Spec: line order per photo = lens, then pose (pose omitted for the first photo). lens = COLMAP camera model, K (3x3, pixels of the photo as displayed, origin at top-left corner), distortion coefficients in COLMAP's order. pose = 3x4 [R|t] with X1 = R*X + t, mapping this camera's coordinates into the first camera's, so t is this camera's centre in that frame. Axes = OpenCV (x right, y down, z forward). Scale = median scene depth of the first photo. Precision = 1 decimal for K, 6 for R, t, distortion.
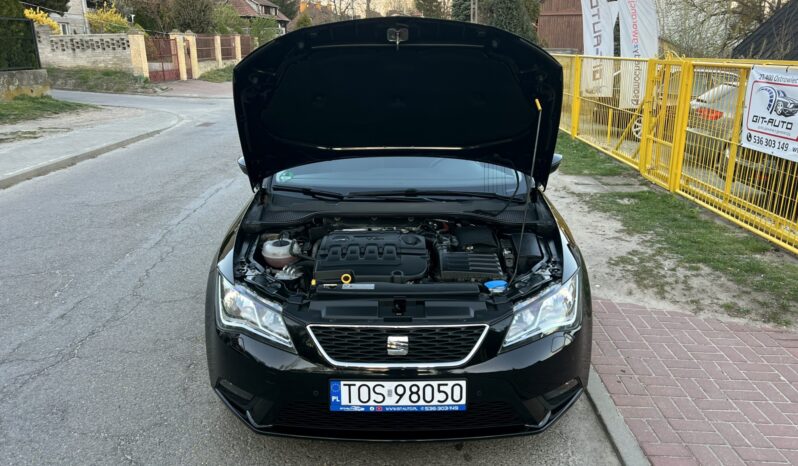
lens RADIAL K [[623.4, 0, 399.0], [0, 623.4, 233.0], [0, 0, 1]] dist [0.078962, -0.106378]
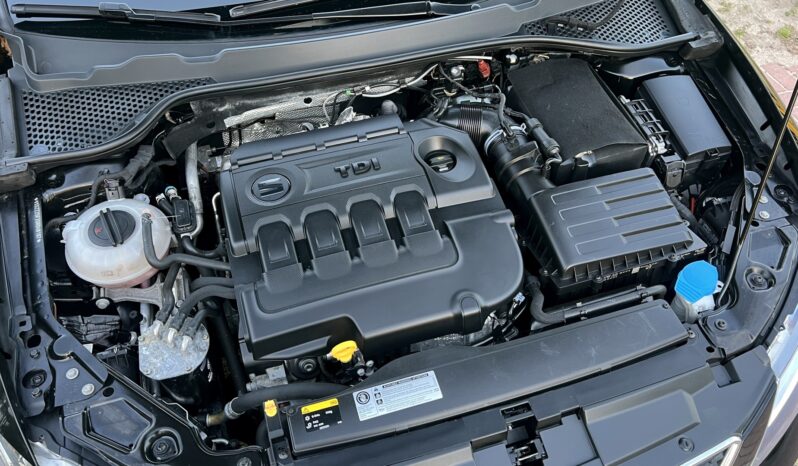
lens RADIAL K [[623.4, 0, 399.0], [0, 623.4, 233.0], [0, 0, 1]] dist [0.078962, -0.106378]
pose [[0.952835, -0.226001, 0.202558, -0.130270], [0.078223, 0.827761, 0.555602, -0.221332], [-0.293236, -0.513552, 0.806398, 0.817815]]
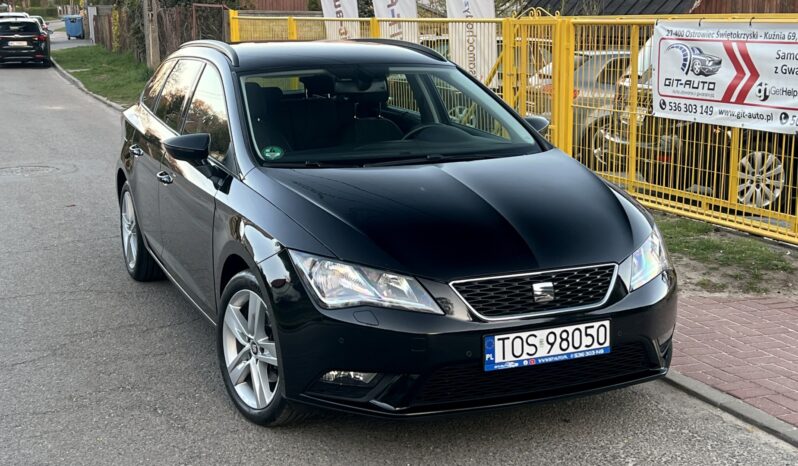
lens RADIAL K [[1058.9, 0, 397.4], [0, 1058.9, 263.8], [0, 0, 1]] dist [0.217986, -0.764056]
pose [[0.916303, -0.092314, 0.389702, -0.820953], [0.115772, 0.992583, -0.037088, 0.170272], [-0.383388, 0.079101, 0.920194, -0.397036]]
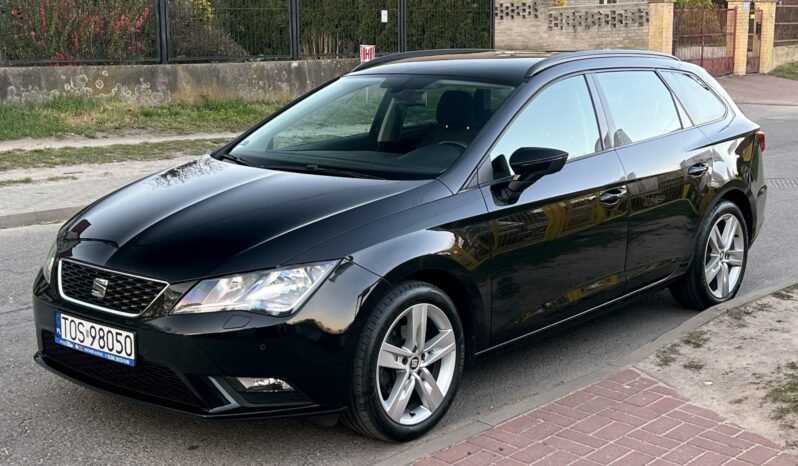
lens RADIAL K [[1112.3, 0, 399.3], [0, 1112.3, 246.1], [0, 0, 1]] dist [0.216748, -0.674537]
pose [[0.751098, 0.125030, -0.648244, 1.497919], [-0.185665, 0.982278, -0.025667, 0.071468], [0.633546, 0.139635, 0.761000, -0.073237]]
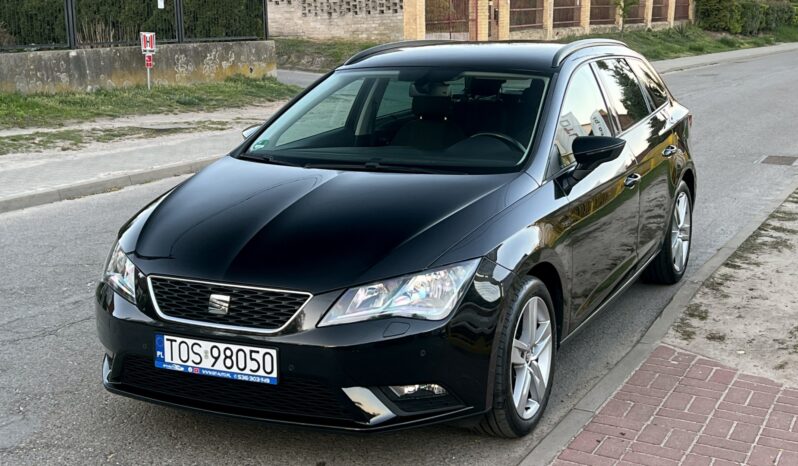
lens RADIAL K [[1112.3, 0, 399.3], [0, 1112.3, 246.1], [0, 0, 1]] dist [0.216748, -0.674537]
pose [[0.898784, 0.082570, -0.430545, 0.940699], [-0.116364, 0.991807, -0.052706, 0.149182], [0.422665, 0.097471, 0.901029, -0.393238]]
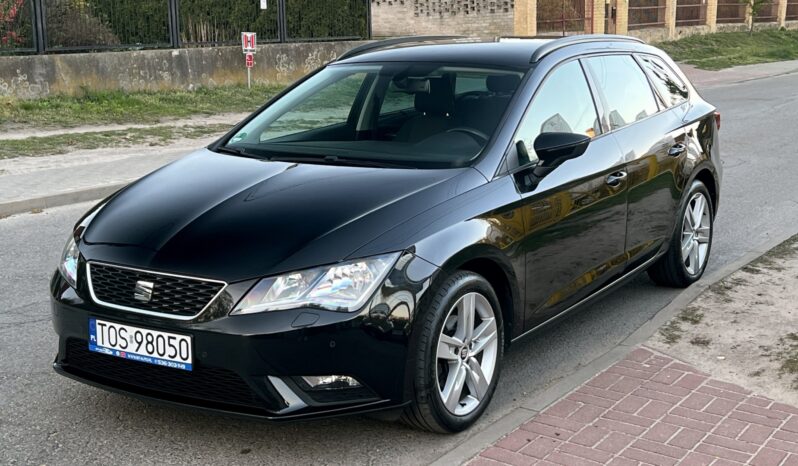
lens RADIAL K [[1112.3, 0, 399.3], [0, 1112.3, 246.1], [0, 0, 1]] dist [0.216748, -0.674537]
pose [[0.837412, 0.102004, -0.536970, 1.224827], [-0.144383, 0.988818, -0.037329, 0.119319], [0.527158, 0.108789, 0.842775, -0.243385]]
